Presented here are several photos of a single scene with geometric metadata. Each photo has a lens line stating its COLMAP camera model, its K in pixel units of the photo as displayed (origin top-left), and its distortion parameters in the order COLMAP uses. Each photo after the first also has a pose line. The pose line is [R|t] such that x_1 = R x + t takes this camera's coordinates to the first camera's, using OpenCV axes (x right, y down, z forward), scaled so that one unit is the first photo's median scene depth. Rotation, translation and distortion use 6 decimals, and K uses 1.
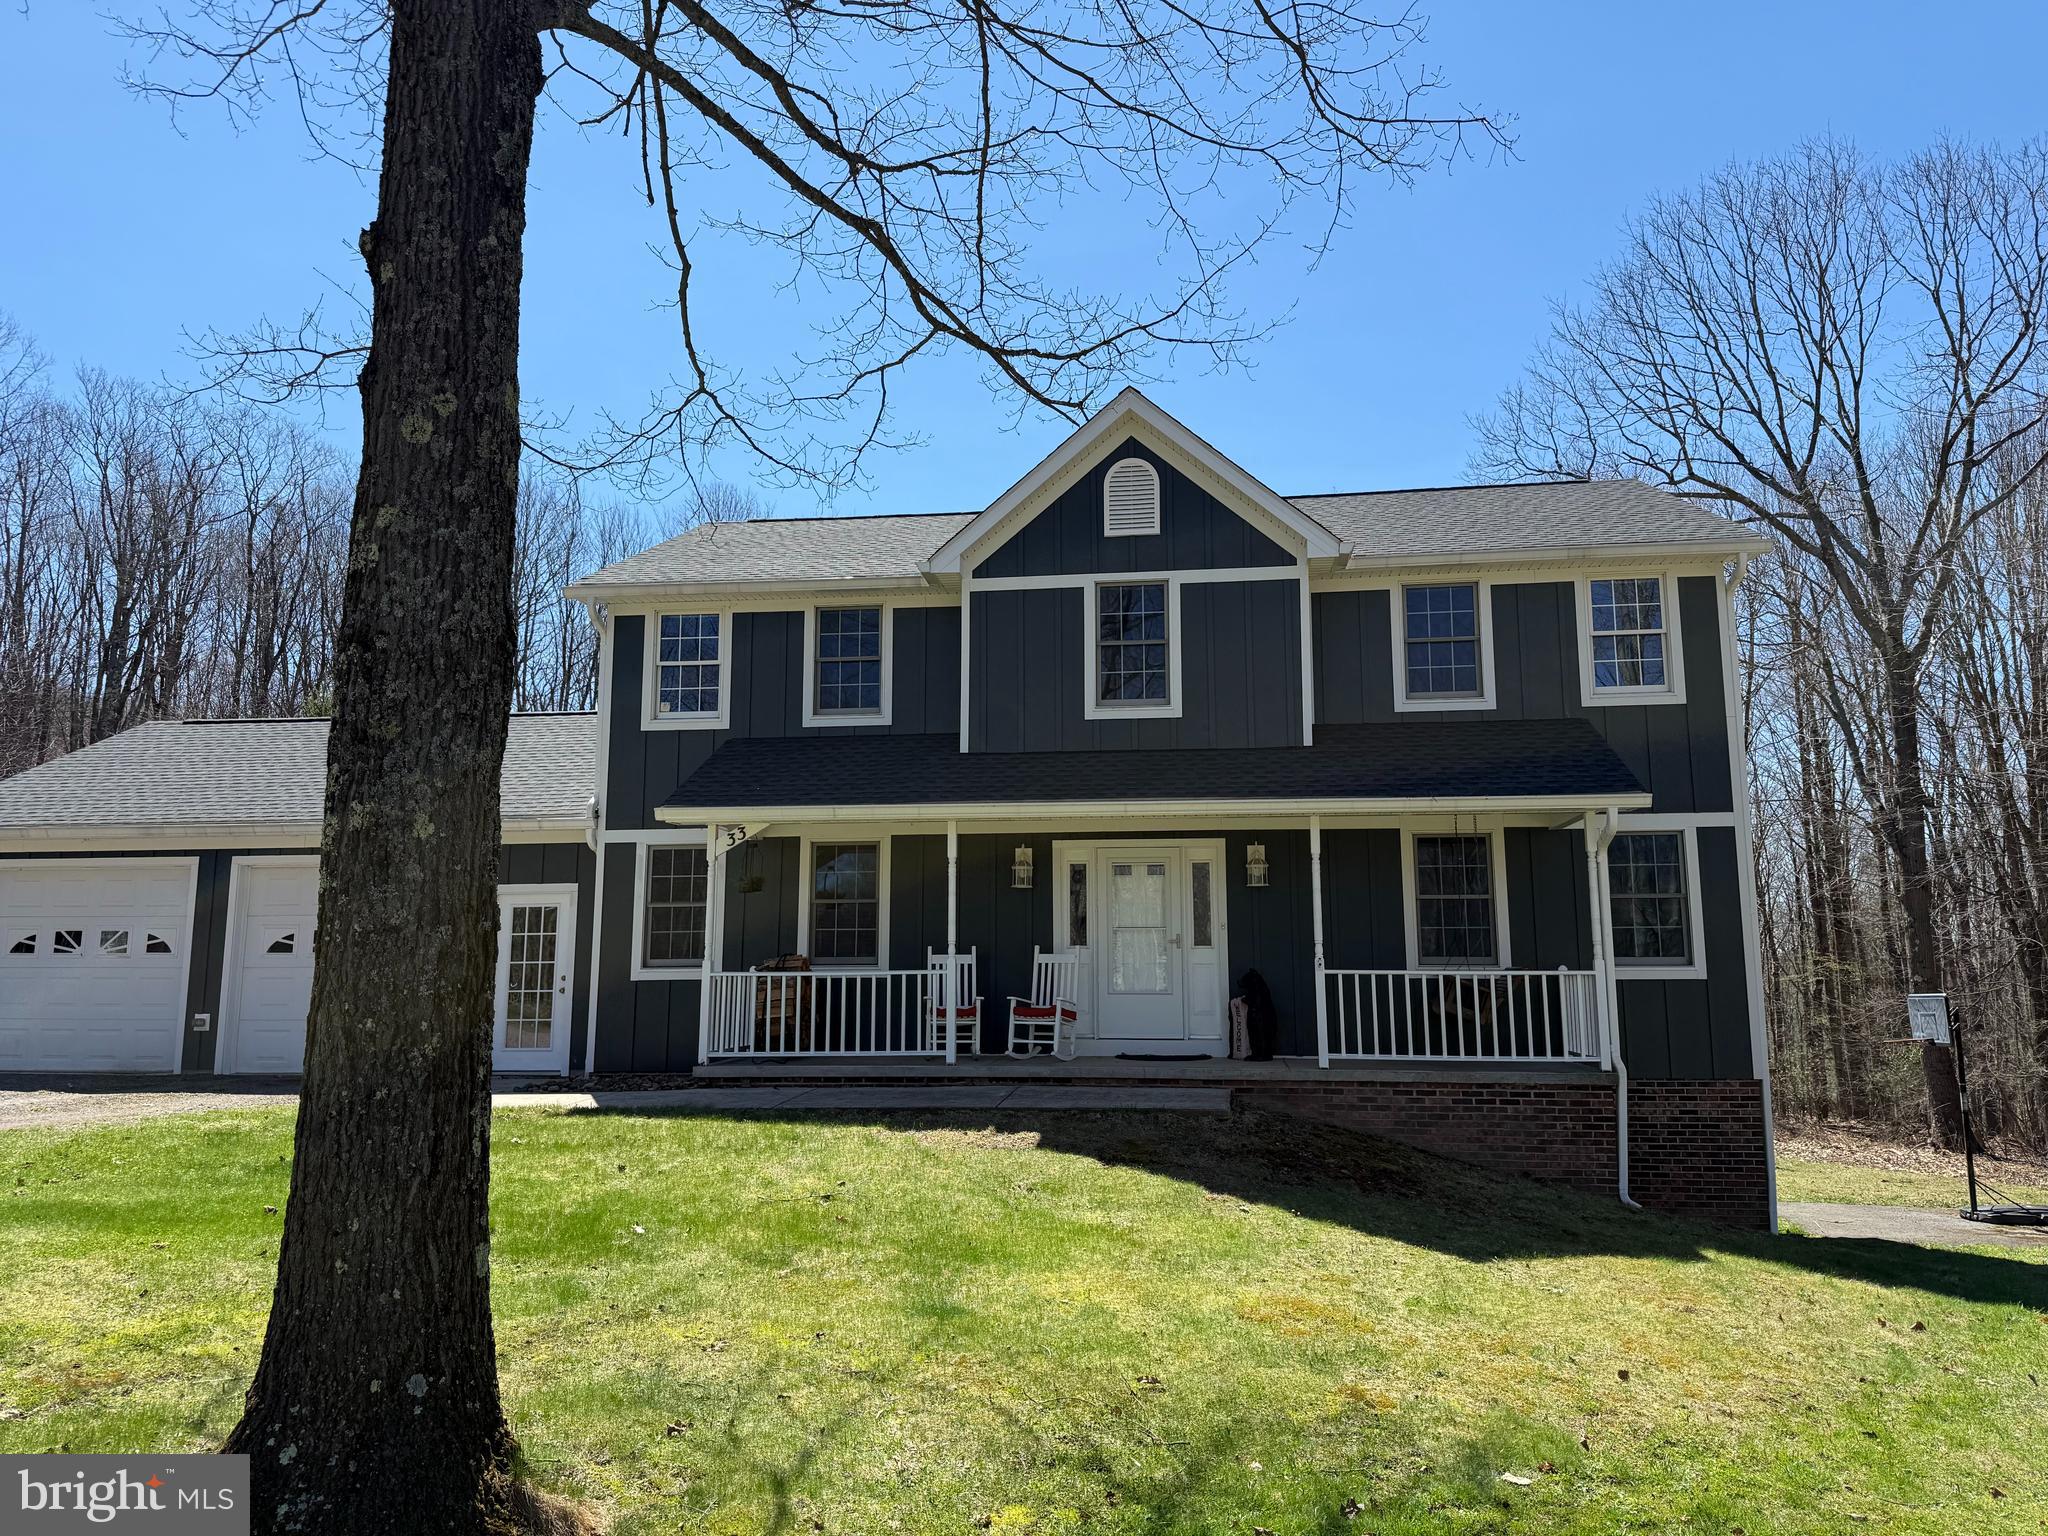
lens RADIAL K [[1420.4, 0, 1024.0], [0, 1420.4, 768.0], [0, 0, 1]] dist [0.071309, -0.082074]
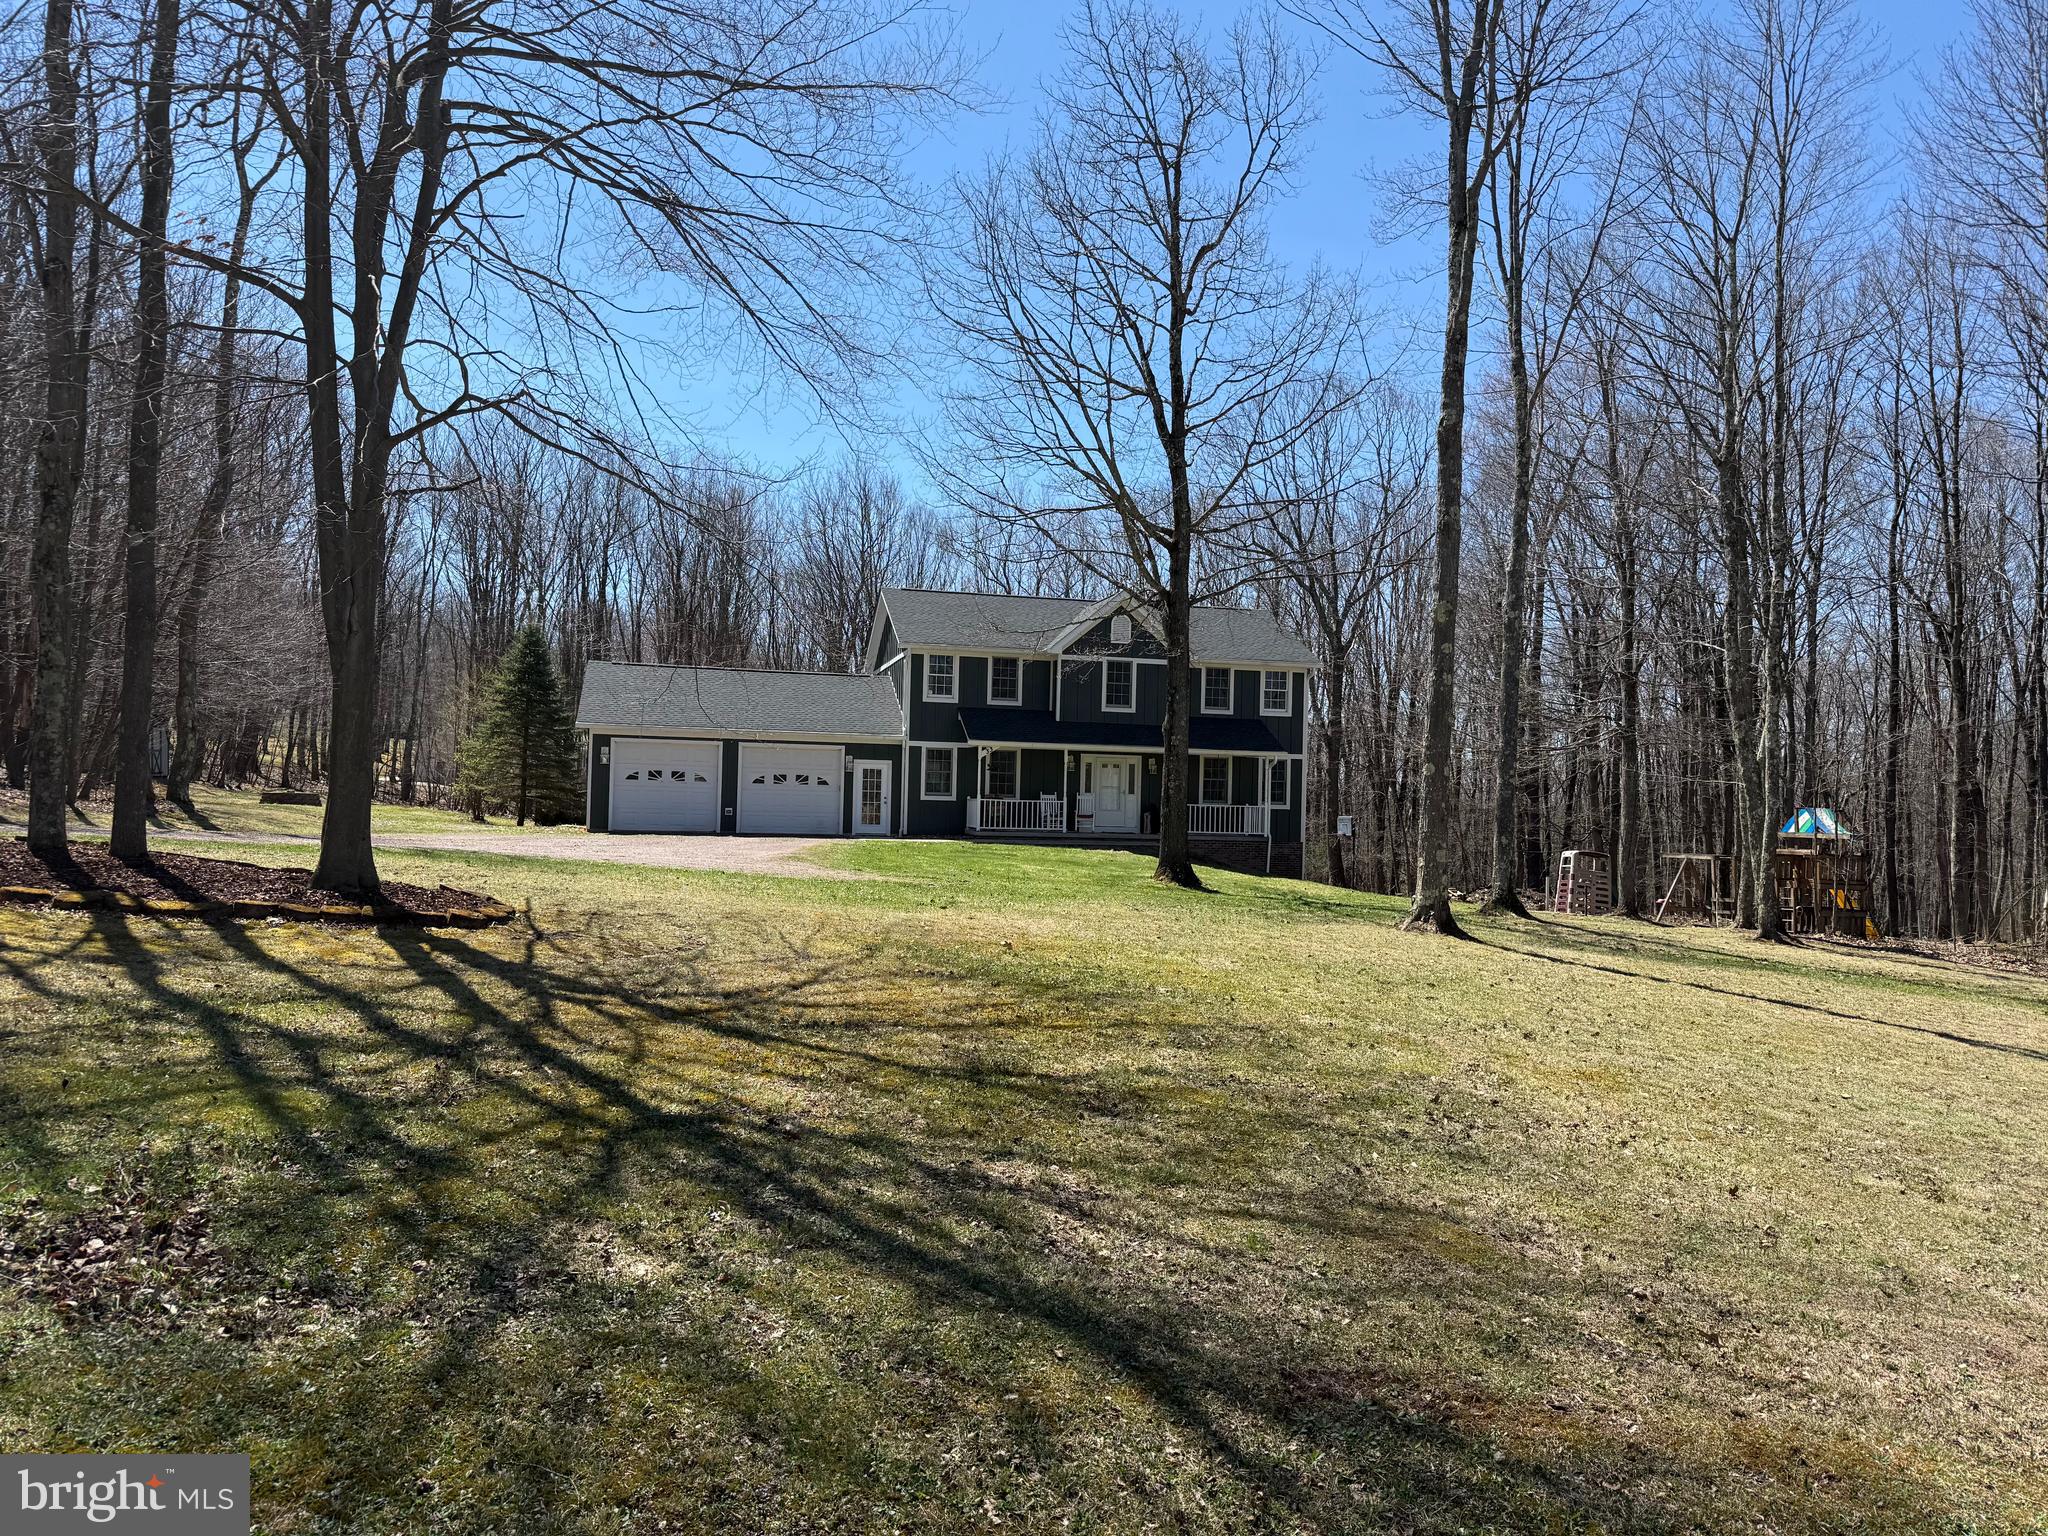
lens RADIAL K [[1420.4, 0, 1024.0], [0, 1420.4, 768.0], [0, 0, 1]] dist [0.071309, -0.082074]
pose [[0.934151, 0.034203, 0.355235, -1.041375], [-0.079964, 0.990148, 0.114946, -0.223560], [-0.347803, -0.135783, 0.927683, -1.469120]]
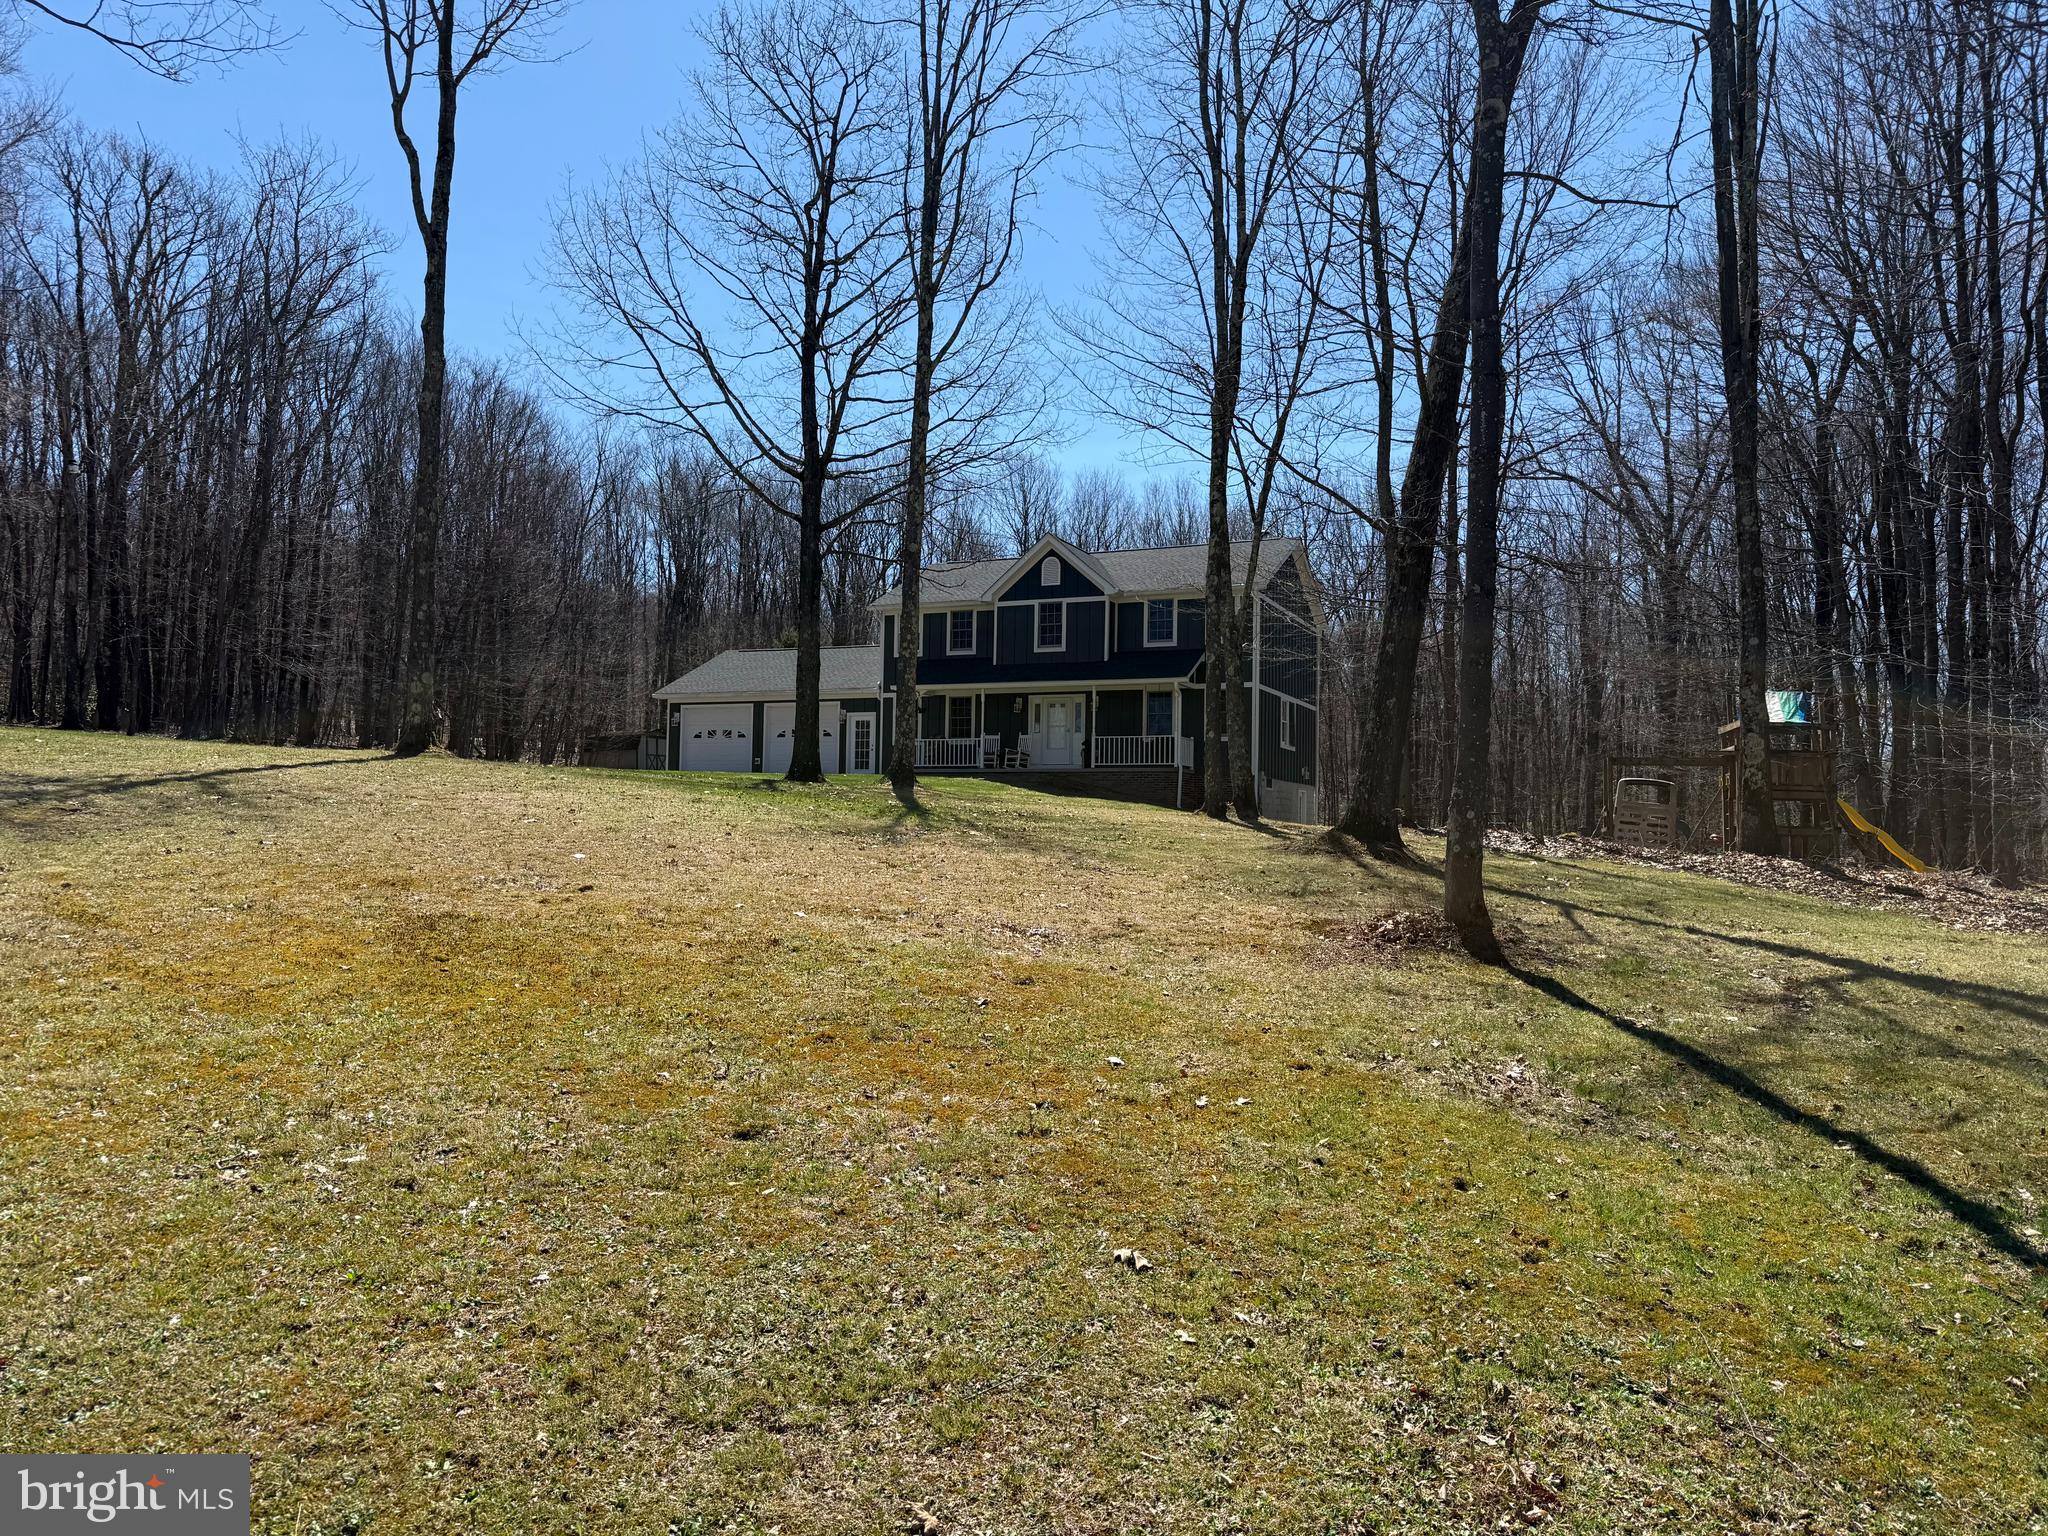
lens RADIAL K [[1420.4, 0, 1024.0], [0, 1420.4, 768.0], [0, 0, 1]] dist [0.071309, -0.082074]
pose [[0.958883, 0.003652, -0.283778, 0.810104], [0.026598, 0.994360, 0.102673, -0.094436], [0.282553, -0.105999, 0.953377, -1.693493]]
